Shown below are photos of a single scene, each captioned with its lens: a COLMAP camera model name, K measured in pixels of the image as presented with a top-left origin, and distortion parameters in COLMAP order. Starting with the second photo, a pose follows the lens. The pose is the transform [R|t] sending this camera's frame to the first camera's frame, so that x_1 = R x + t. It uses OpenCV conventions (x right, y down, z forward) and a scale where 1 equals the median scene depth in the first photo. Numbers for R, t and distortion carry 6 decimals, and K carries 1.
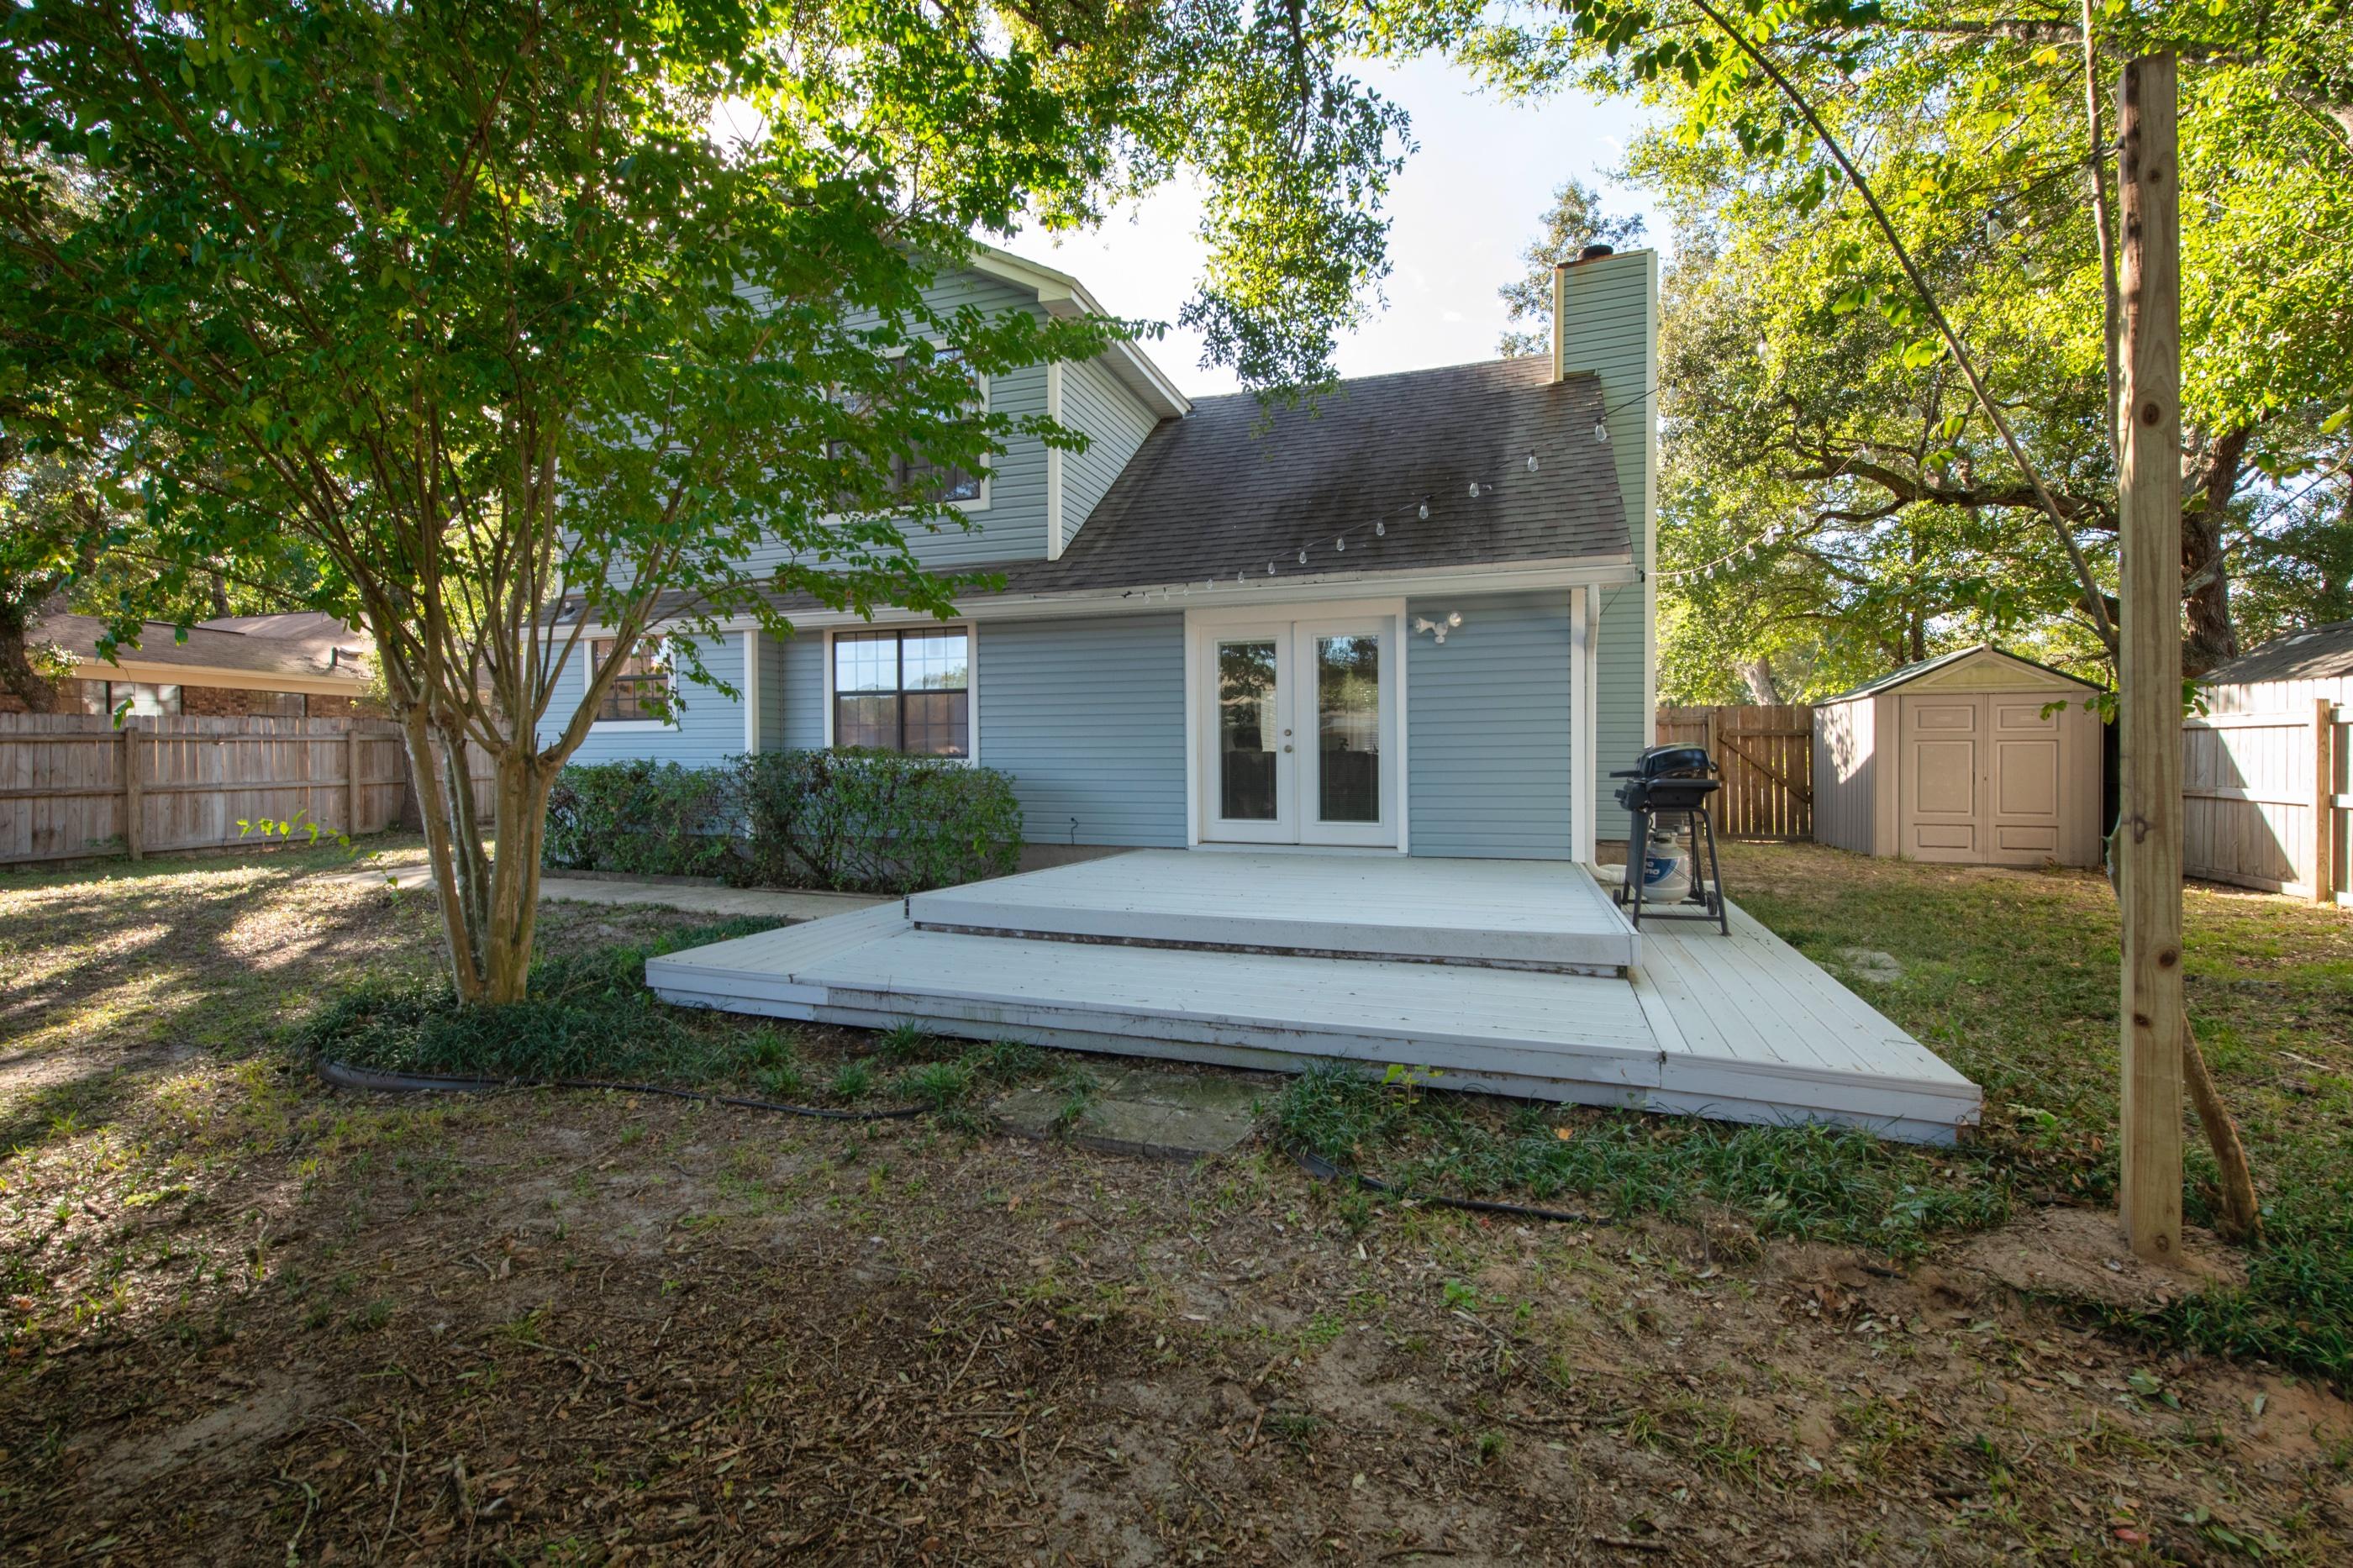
lens RADIAL K [[953.4, 0, 1191.4], [0, 953.4, 765.9], [0, 0, 1]] dist [-0.000530, -0.005872]
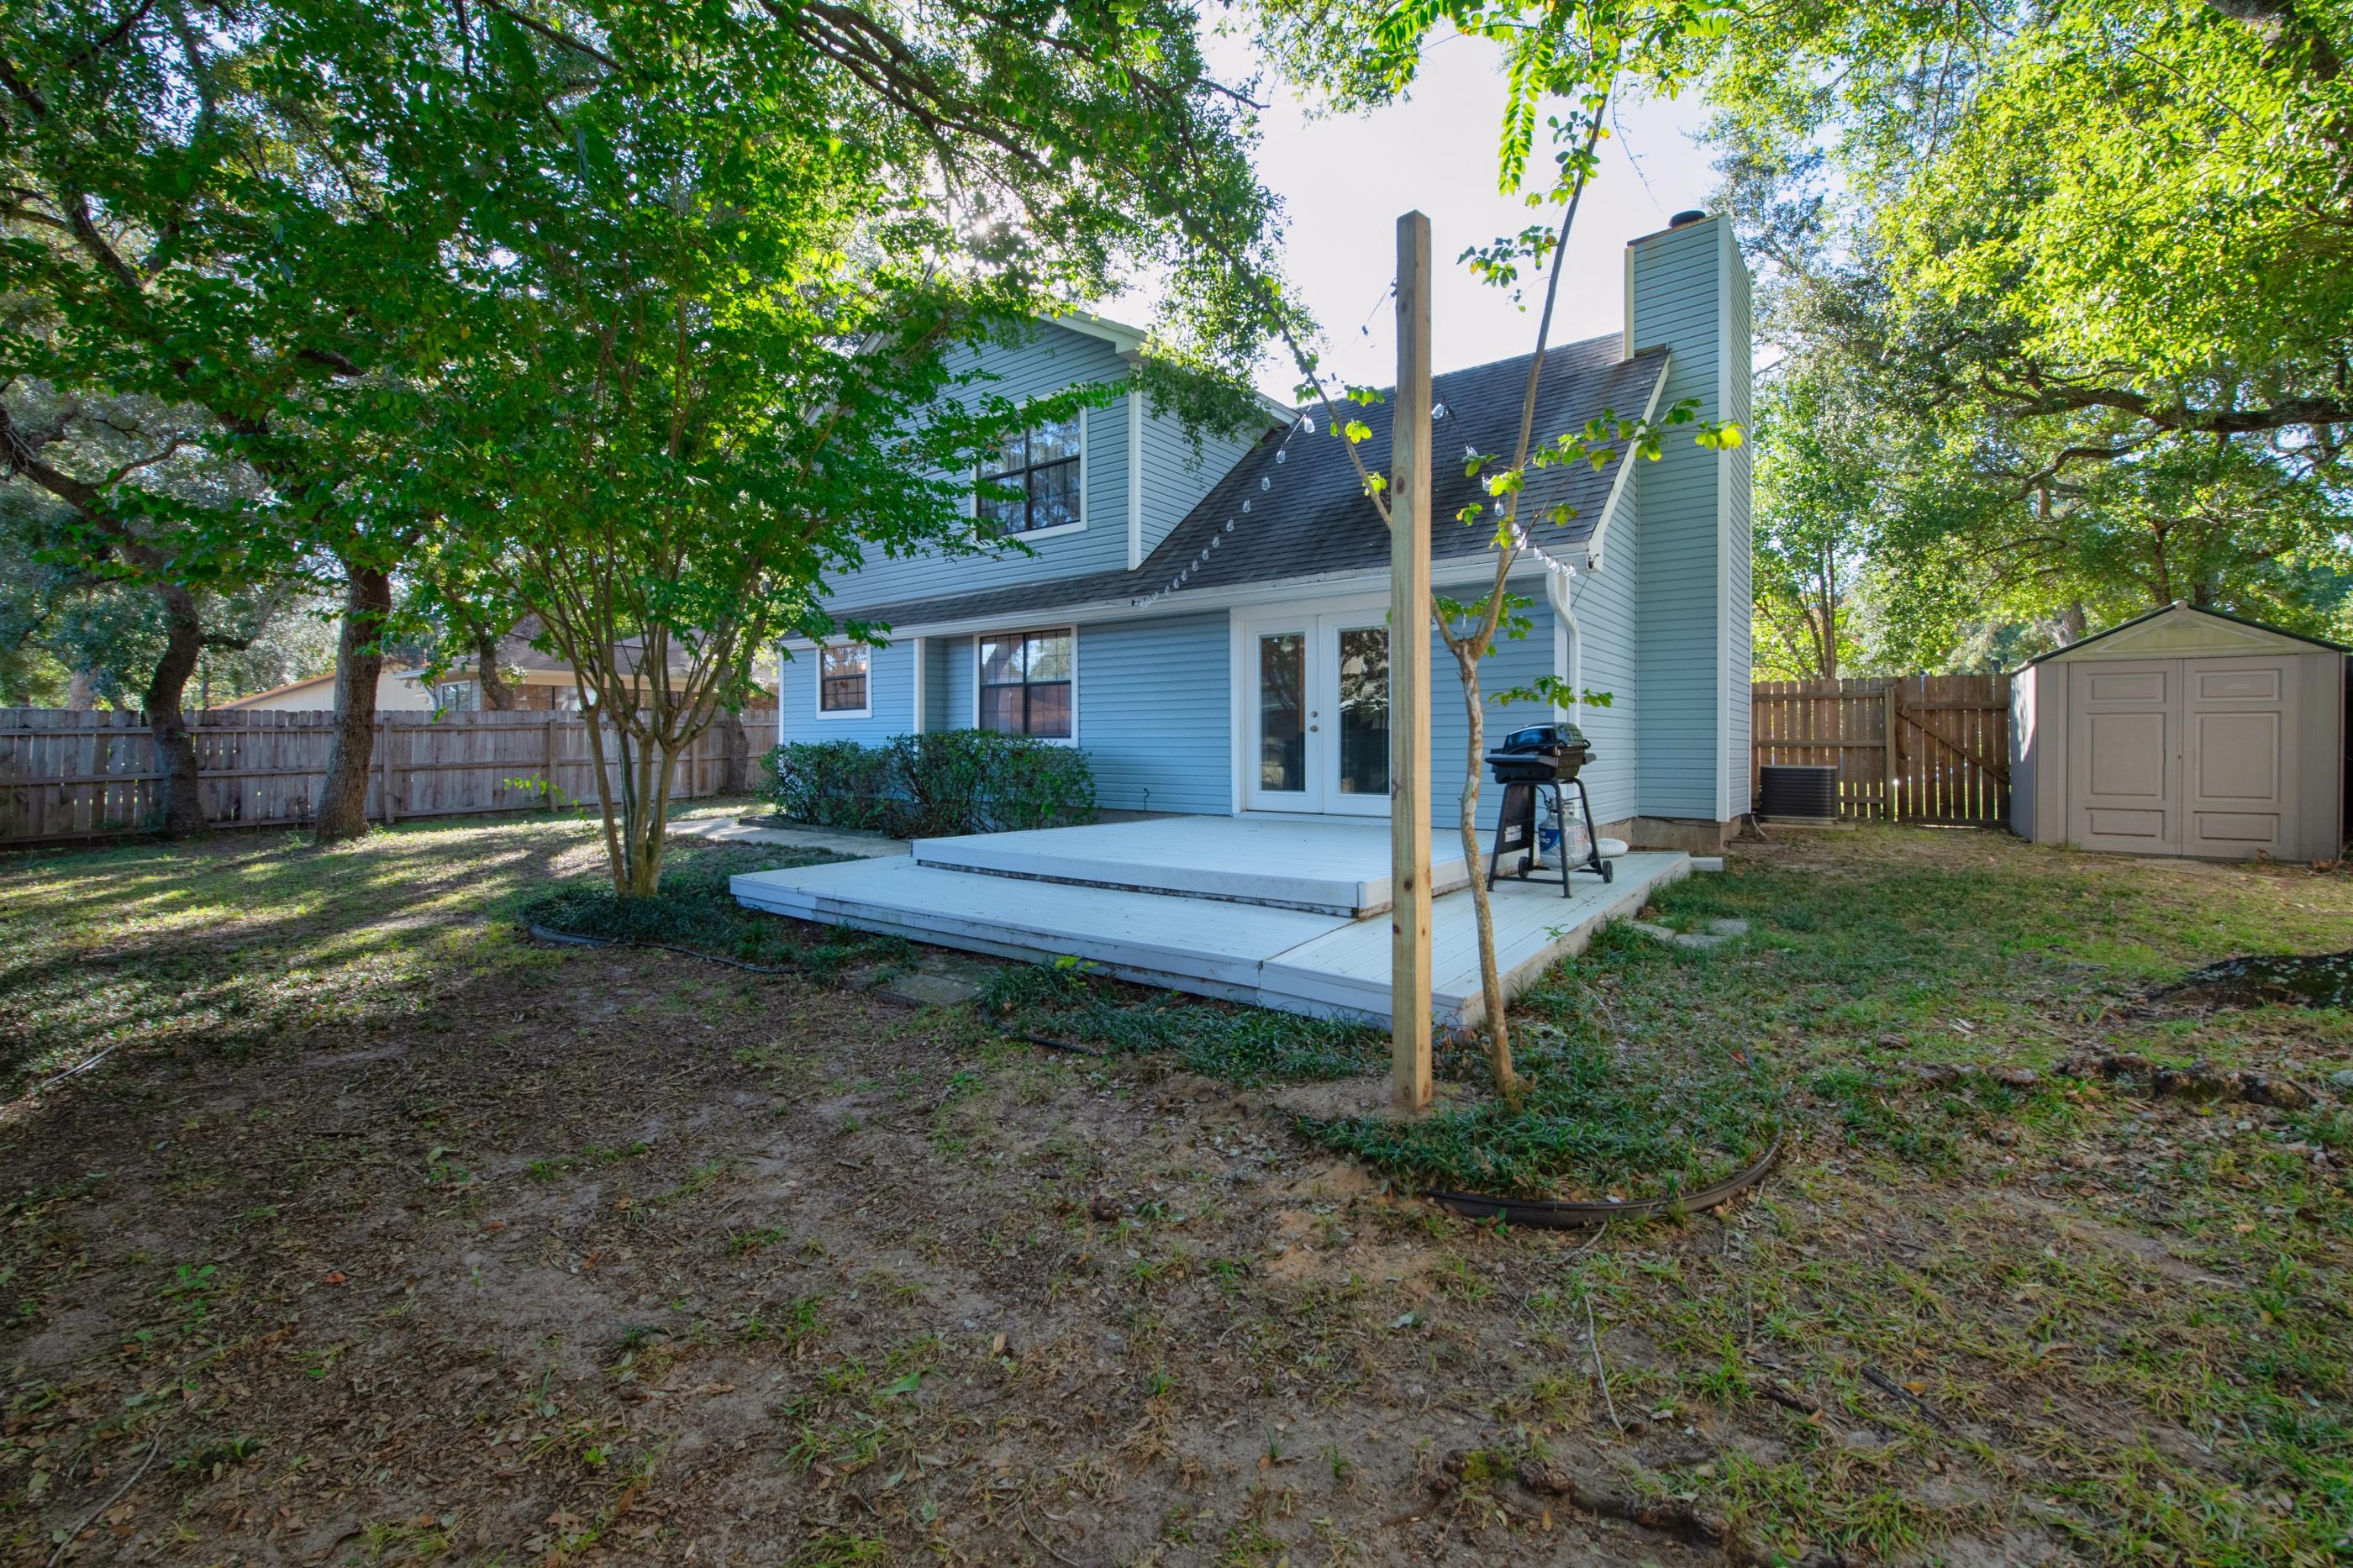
lens RADIAL K [[924.5, 0, 1178.5], [0, 924.5, 755.0], [0, 0, 1]] dist [-0.001741, -0.000821]
pose [[0.956370, 0.000703, -0.292156, 0.267541], [0.002569, 0.999938, 0.010816, 0.000835], [0.292146, -0.011095, 0.956310, -0.087828]]
